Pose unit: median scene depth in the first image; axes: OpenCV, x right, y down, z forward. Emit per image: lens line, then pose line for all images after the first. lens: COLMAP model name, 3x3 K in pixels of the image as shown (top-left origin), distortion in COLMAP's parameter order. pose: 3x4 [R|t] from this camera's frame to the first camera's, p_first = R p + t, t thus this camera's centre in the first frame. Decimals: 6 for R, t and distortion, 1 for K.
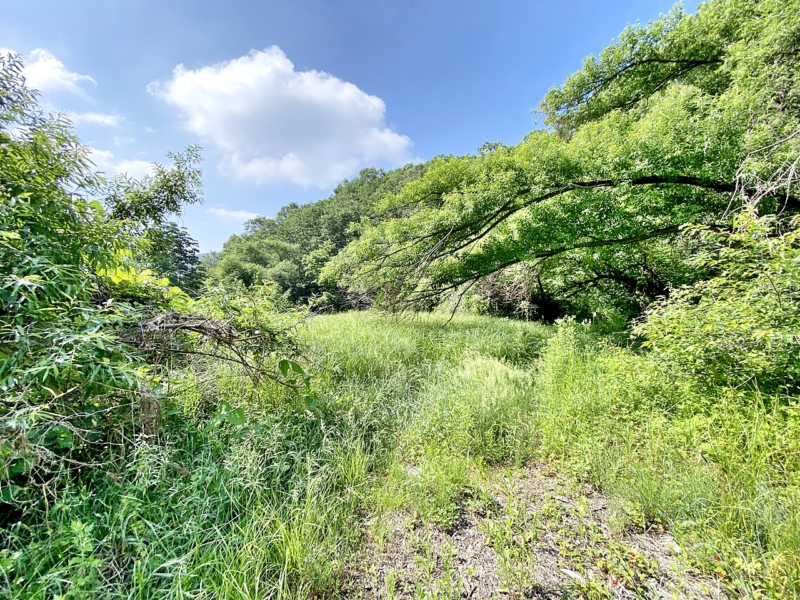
lens RADIAL K [[325.5, 0, 396.2], [0, 325.5, 296.2], [0, 0, 1]] dist [-0.010946, -0.008194]
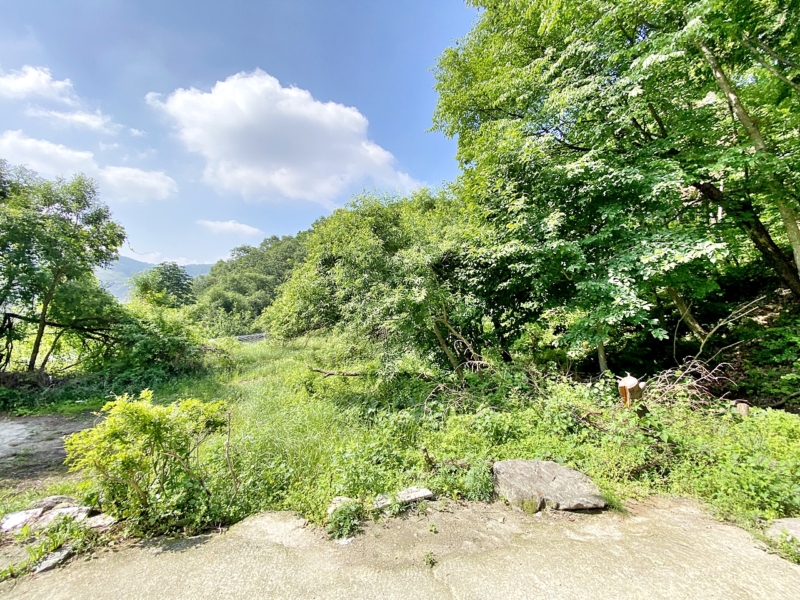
lens RADIAL K [[325.5, 0, 408.6], [0, 325.5, 297.7], [0, 0, 1]] dist [-0.010946, -0.008194]
pose [[0.996882, 0.038905, 0.068651, 0.134234], [-0.035834, 0.998325, -0.045415, -0.039274], [-0.070303, 0.042813, 0.996607, -0.274870]]
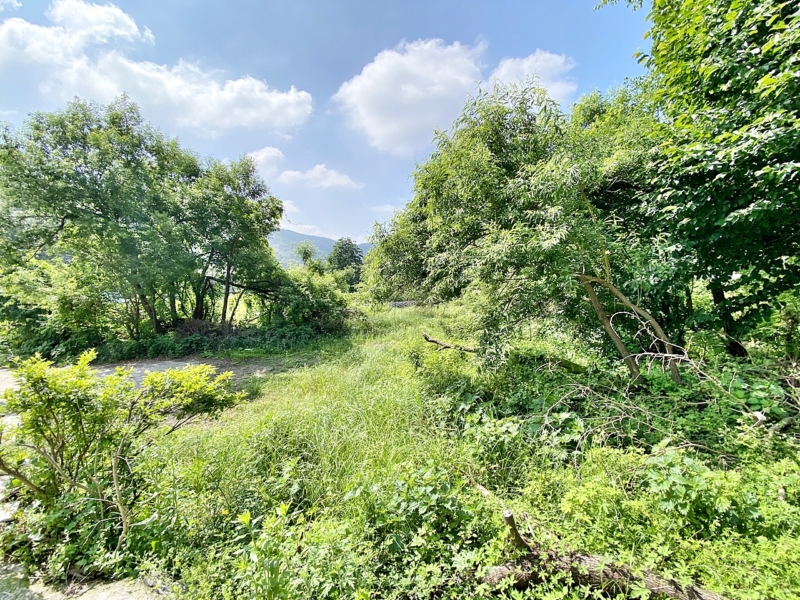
lens RADIAL K [[325.5, 0, 399.2], [0, 325.5, 303.8], [0, 0, 1]] dist [-0.010946, -0.008194]
pose [[0.898991, 0.070192, -0.432305, 0.152125], [-0.039193, 0.996007, 0.080214, -0.033801], [0.436209, -0.055168, 0.898153, -0.223932]]
